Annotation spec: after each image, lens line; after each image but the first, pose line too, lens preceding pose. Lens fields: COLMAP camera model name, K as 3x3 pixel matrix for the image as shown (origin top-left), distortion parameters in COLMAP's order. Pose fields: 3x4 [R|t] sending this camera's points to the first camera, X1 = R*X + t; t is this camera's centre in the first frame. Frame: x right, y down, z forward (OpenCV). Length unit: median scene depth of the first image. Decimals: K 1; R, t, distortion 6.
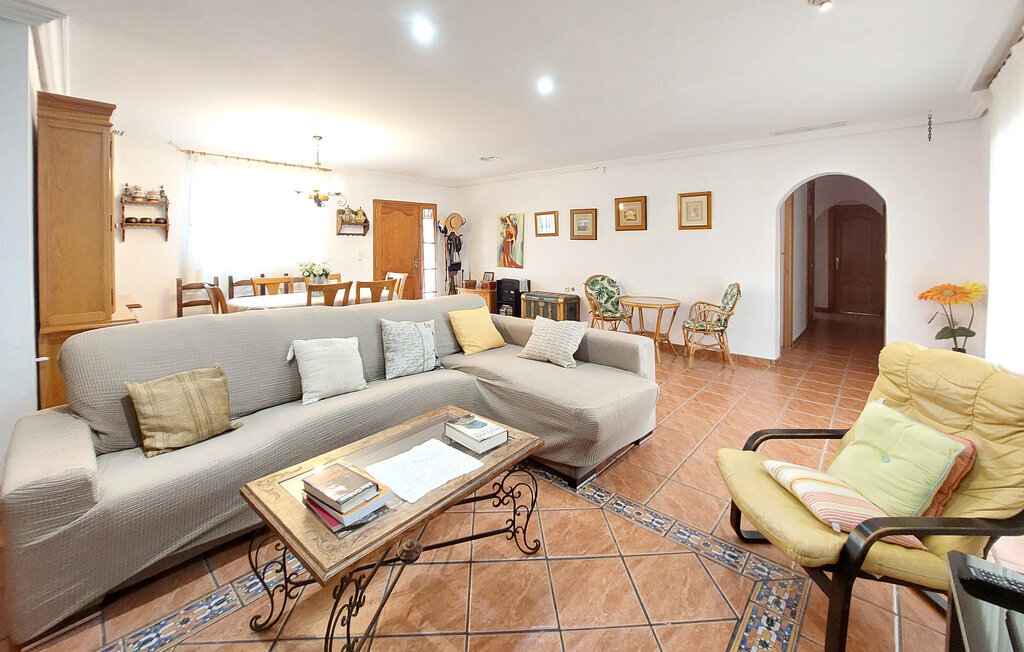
lens RADIAL K [[407.0, 0, 512.0], [0, 407.0, 249.9], [0, 0, 1]] dist [-0.016053, -0.000234]
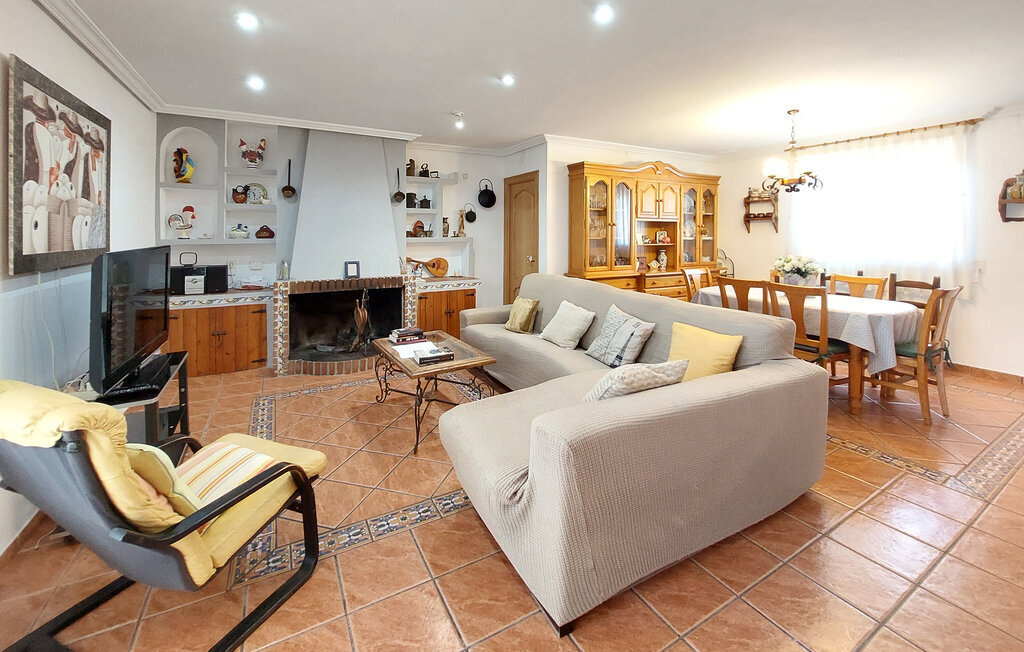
lens RADIAL K [[417.7, 0, 512.5], [0, 417.7, 229.5], [0, 0, 1]] dist [-0.013081, -0.000153]
pose [[-0.308266, -0.007022, -0.951274, 0.927381], [-0.016627, 0.999860, -0.001993, -0.029028], [0.951155, 0.015202, -0.308340, 1.212786]]
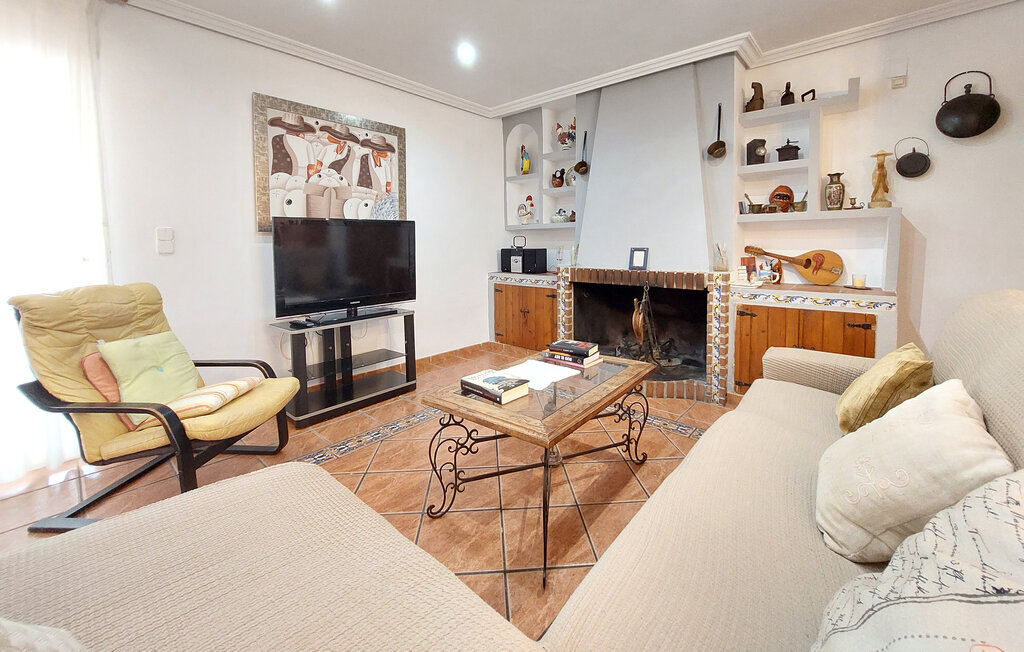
lens RADIAL K [[406.3, 0, 512.2], [0, 406.3, 262.5], [0, 0, 1]] dist [-0.014165, -0.000329]
pose [[-0.999837, 0.007772, -0.016307, -0.078539], [0.006720, 0.997951, 0.063635, 0.072099], [0.016768, 0.063515, -0.997840, 1.301414]]
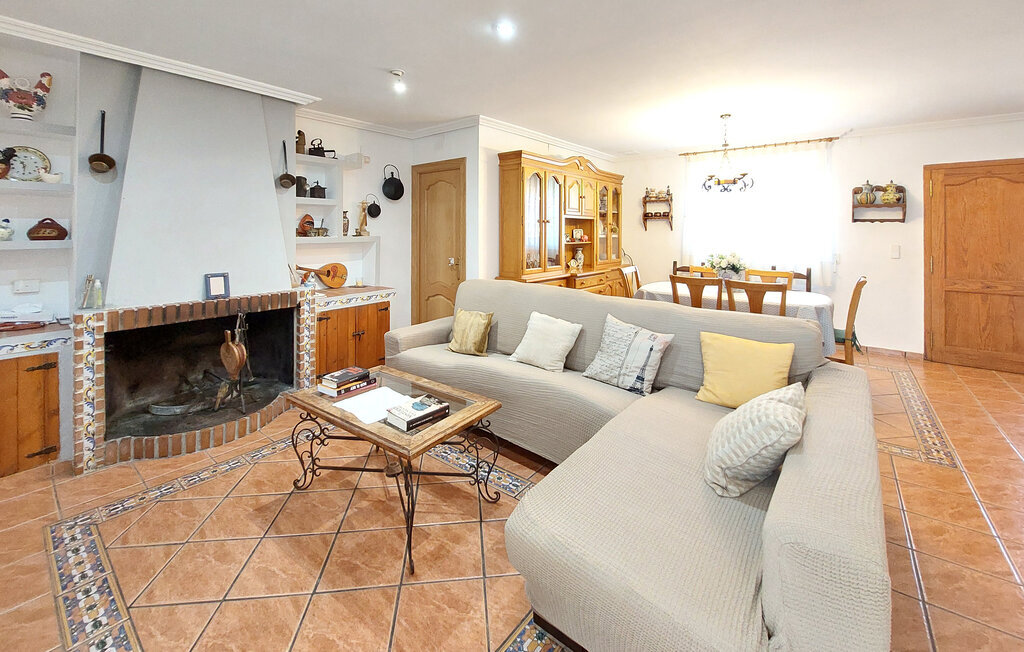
lens RADIAL K [[417.3, 0, 512.9], [0, 417.3, 225.5], [0, 0, 1]] dist [-0.015331, -0.000728]
pose [[0.074158, -0.010858, -0.997187, 0.697980], [-0.018298, 0.999758, -0.012246, -0.022791], [0.997079, 0.019155, 0.073941, 0.785761]]
